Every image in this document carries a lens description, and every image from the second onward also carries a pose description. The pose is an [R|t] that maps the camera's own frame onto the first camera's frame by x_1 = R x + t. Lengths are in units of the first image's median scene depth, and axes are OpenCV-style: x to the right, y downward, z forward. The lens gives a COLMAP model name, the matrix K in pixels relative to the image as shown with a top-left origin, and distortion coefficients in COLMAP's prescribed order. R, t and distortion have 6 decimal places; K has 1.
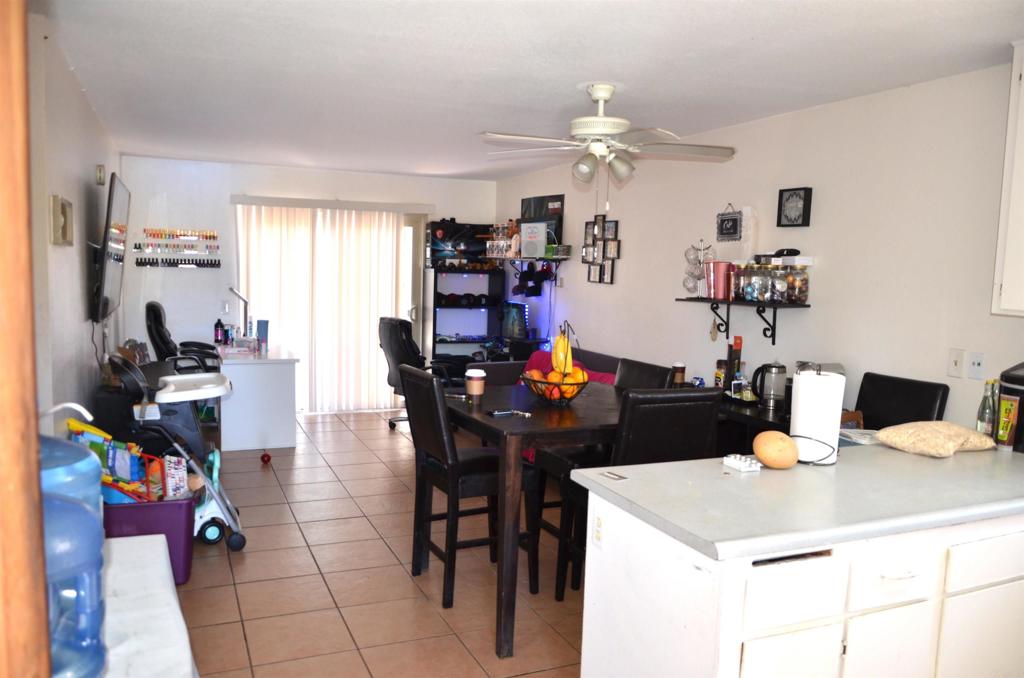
lens RADIAL K [[784.7, 0, 510.7], [0, 784.7, 341.2], [0, 0, 1]] dist [-0.034833, -0.003508]
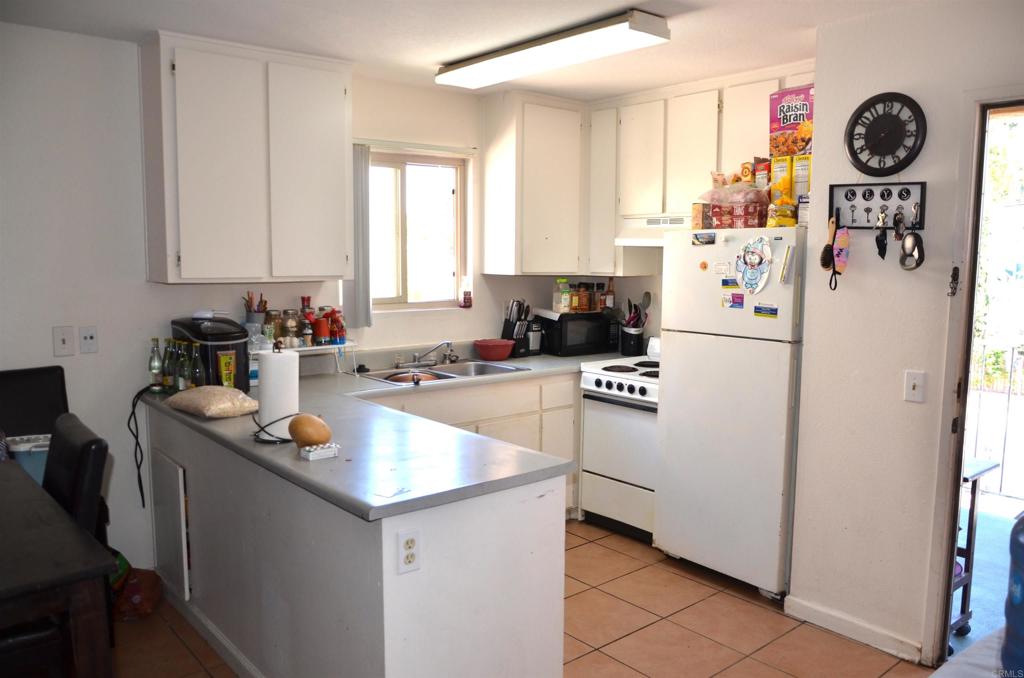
lens RADIAL K [[784.7, 0, 511.6], [0, 784.7, 339.0], [0, 0, 1]] dist [-0.034833, -0.003508]
pose [[-0.292794, -0.131907, 0.947033, -0.569867], [0.078515, 0.983777, 0.161299, -0.099429], [-0.952947, 0.121584, -0.277687, 0.873803]]
